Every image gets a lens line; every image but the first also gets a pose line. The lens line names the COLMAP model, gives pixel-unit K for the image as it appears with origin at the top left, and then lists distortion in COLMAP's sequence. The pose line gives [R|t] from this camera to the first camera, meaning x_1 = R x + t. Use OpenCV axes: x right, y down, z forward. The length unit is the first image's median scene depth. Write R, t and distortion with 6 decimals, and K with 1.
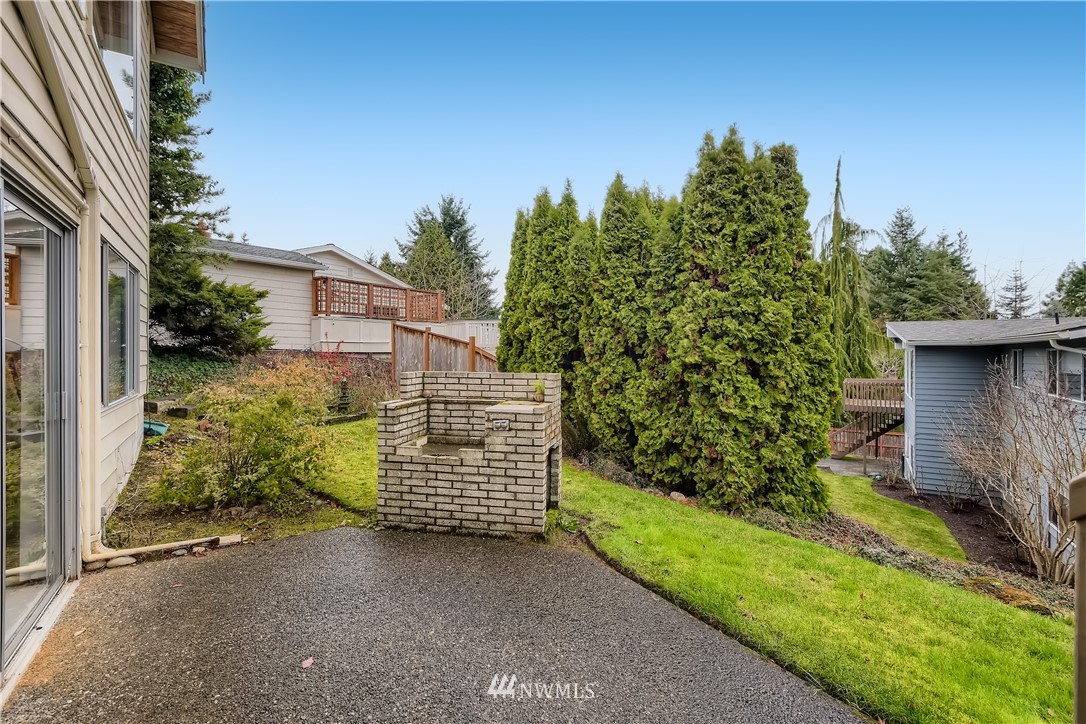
lens RADIAL K [[488.3, 0, 542.4], [0, 488.3, 354.4], [0, 0, 1]] dist [0.007854, -0.009433]
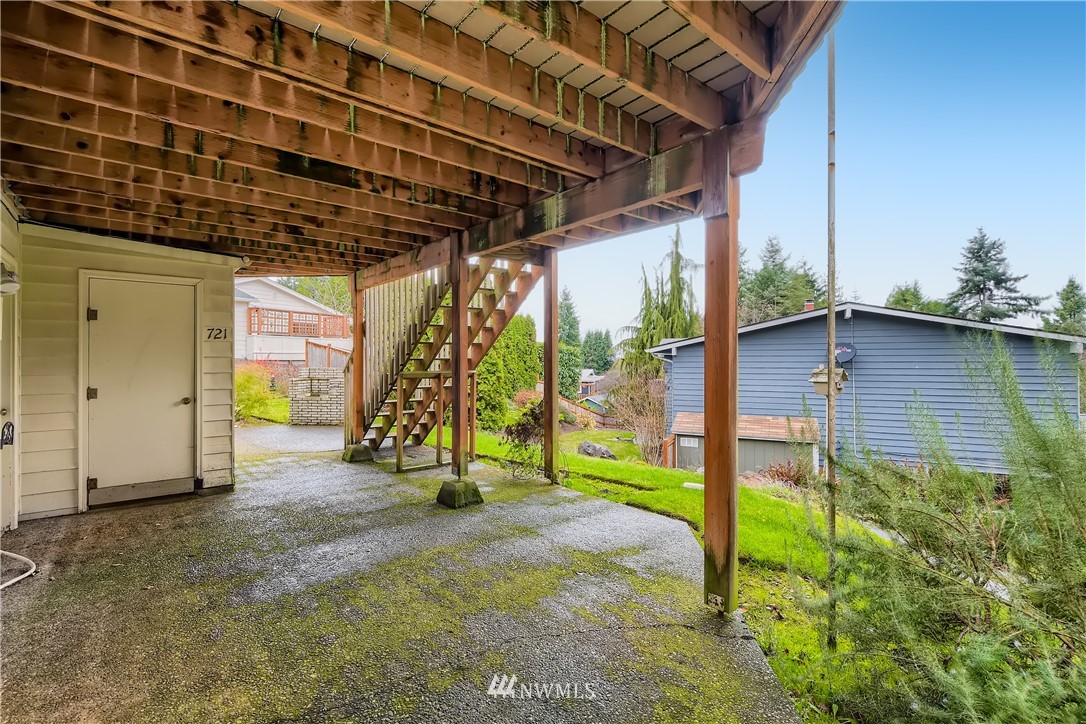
lens RADIAL K [[488.3, 0, 541.7], [0, 488.3, 358.3], [0, 0, 1]] dist [0.007854, -0.009433]
pose [[0.991922, -0.002196, 0.126832, 0.204991], [0.003159, 0.999968, -0.007387, 0.003748], [-0.126812, 0.007728, 0.991897, -0.538961]]
